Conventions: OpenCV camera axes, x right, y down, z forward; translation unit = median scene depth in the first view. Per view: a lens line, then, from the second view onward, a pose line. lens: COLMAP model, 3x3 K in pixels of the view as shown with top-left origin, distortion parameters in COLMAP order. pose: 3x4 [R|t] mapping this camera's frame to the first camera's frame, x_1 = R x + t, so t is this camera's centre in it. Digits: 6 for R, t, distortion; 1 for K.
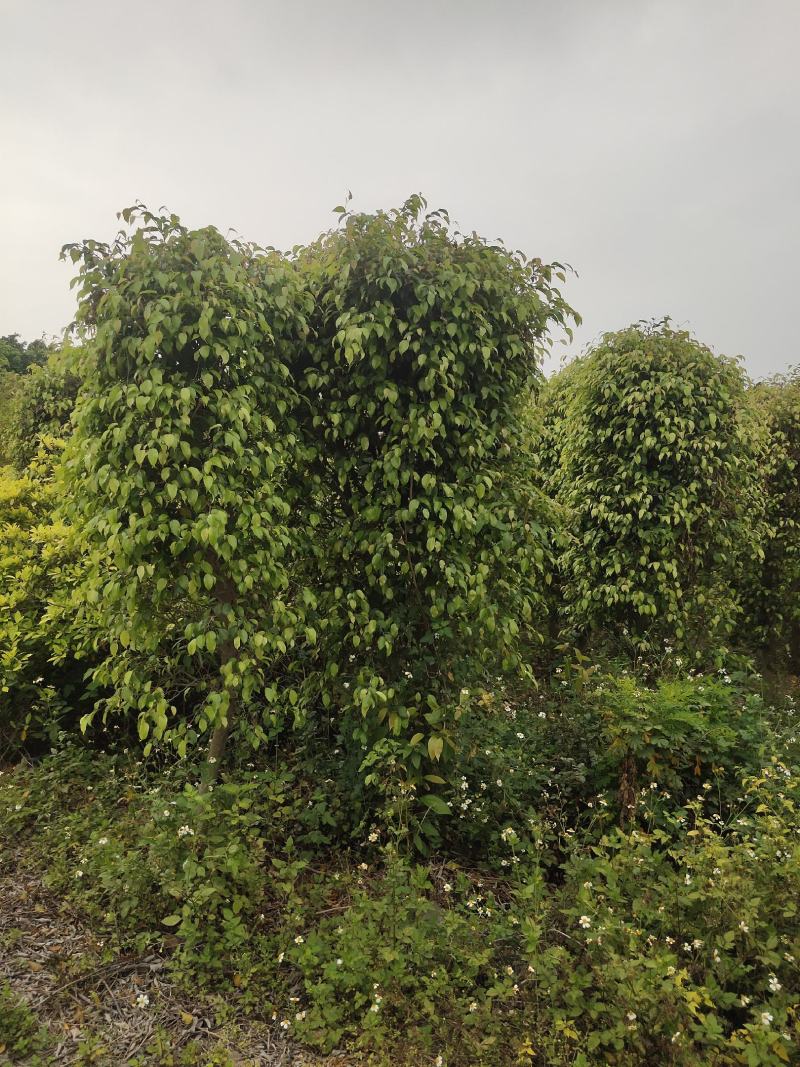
lens RADIAL K [[820.0, 0, 403.0], [0, 820.0, 537.0], [0, 0, 1]] dist [0.049744, -0.040043]
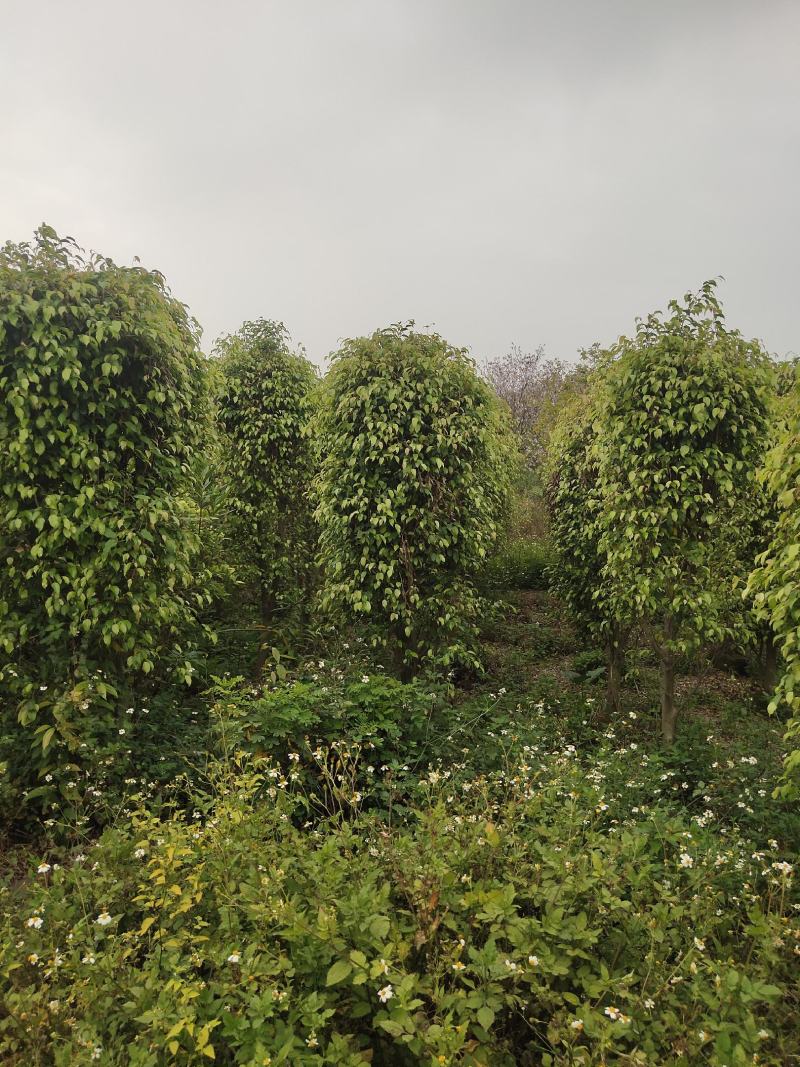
lens RADIAL K [[820.0, 0, 403.0], [0, 820.0, 537.0], [0, 0, 1]] dist [0.049744, -0.040043]
pose [[0.992260, -0.005260, -0.124069, 0.477105], [0.007194, 0.999859, 0.015151, -0.017337], [0.123971, -0.015926, 0.992158, -0.011927]]
